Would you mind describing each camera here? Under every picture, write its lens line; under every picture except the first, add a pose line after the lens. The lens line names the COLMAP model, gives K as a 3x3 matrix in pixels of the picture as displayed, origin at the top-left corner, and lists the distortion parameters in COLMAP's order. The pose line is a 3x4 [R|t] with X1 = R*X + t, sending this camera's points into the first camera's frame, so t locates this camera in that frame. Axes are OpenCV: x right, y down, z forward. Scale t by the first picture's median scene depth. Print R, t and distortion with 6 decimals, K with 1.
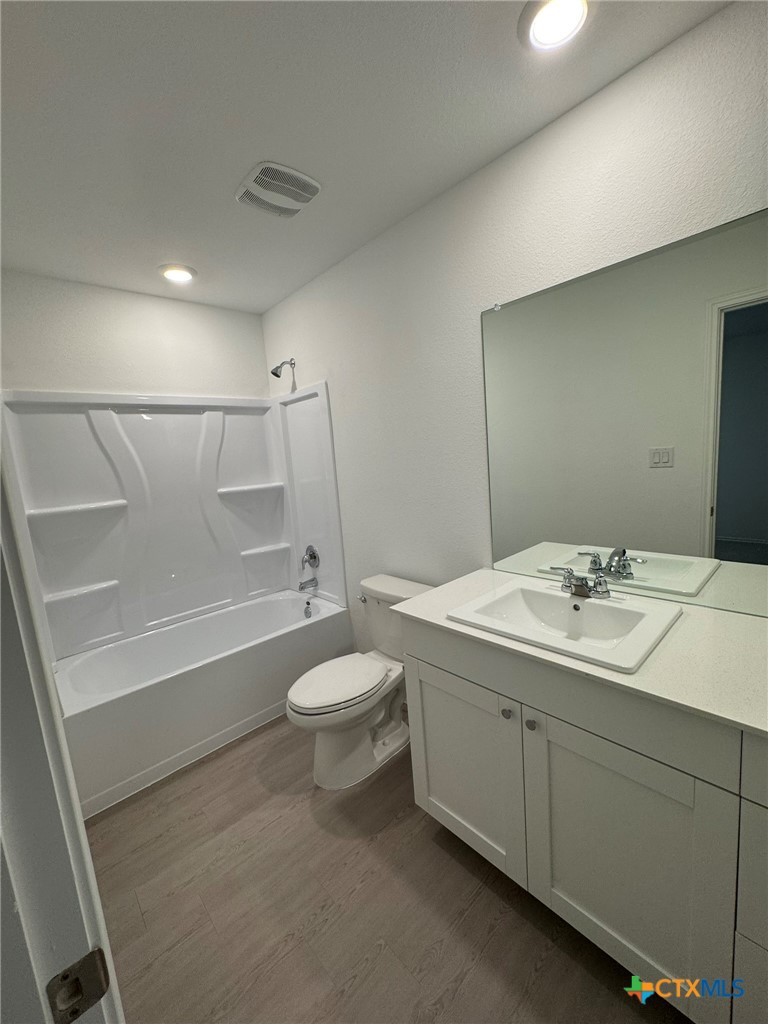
lens RADIAL K [[410.9, 0, 384.0], [0, 410.9, 512.0], [0, 0, 1]] dist [0.001700, 0.000532]
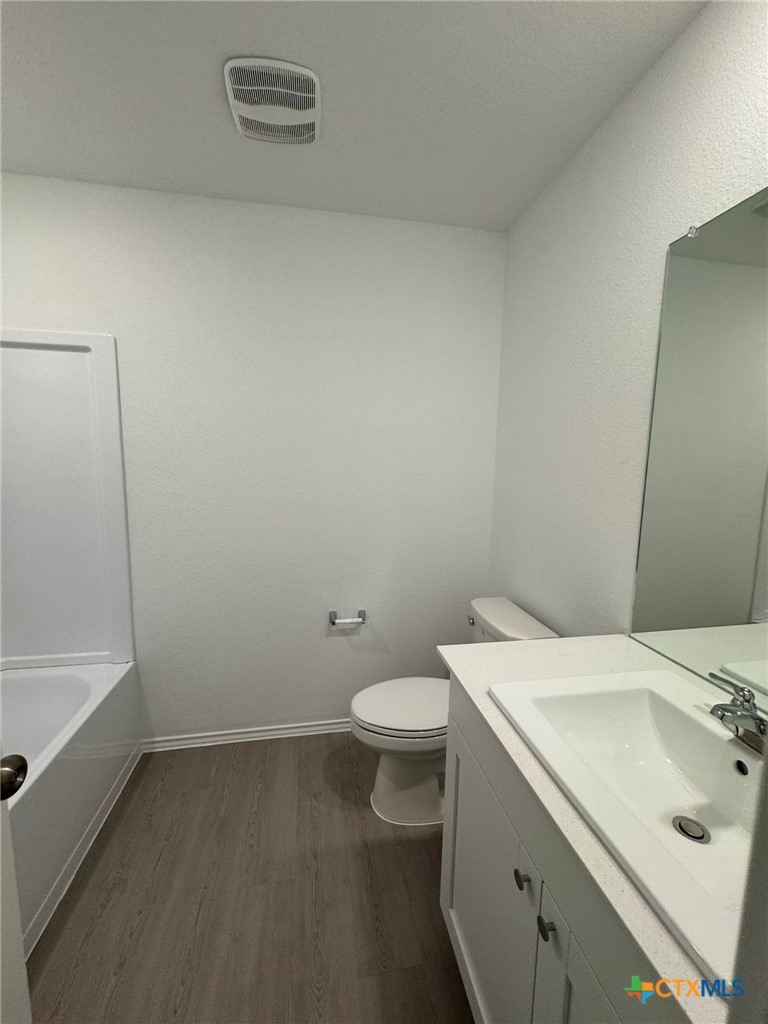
lens RADIAL K [[410.9, 0, 384.0], [0, 410.9, 512.0], [0, 0, 1]] dist [0.001700, 0.000532]
pose [[0.856964, 0.164808, -0.488314, 0.236828], [-0.156314, 0.985977, 0.058448, -0.049435], [0.491099, 0.026243, 0.870708, 0.238961]]
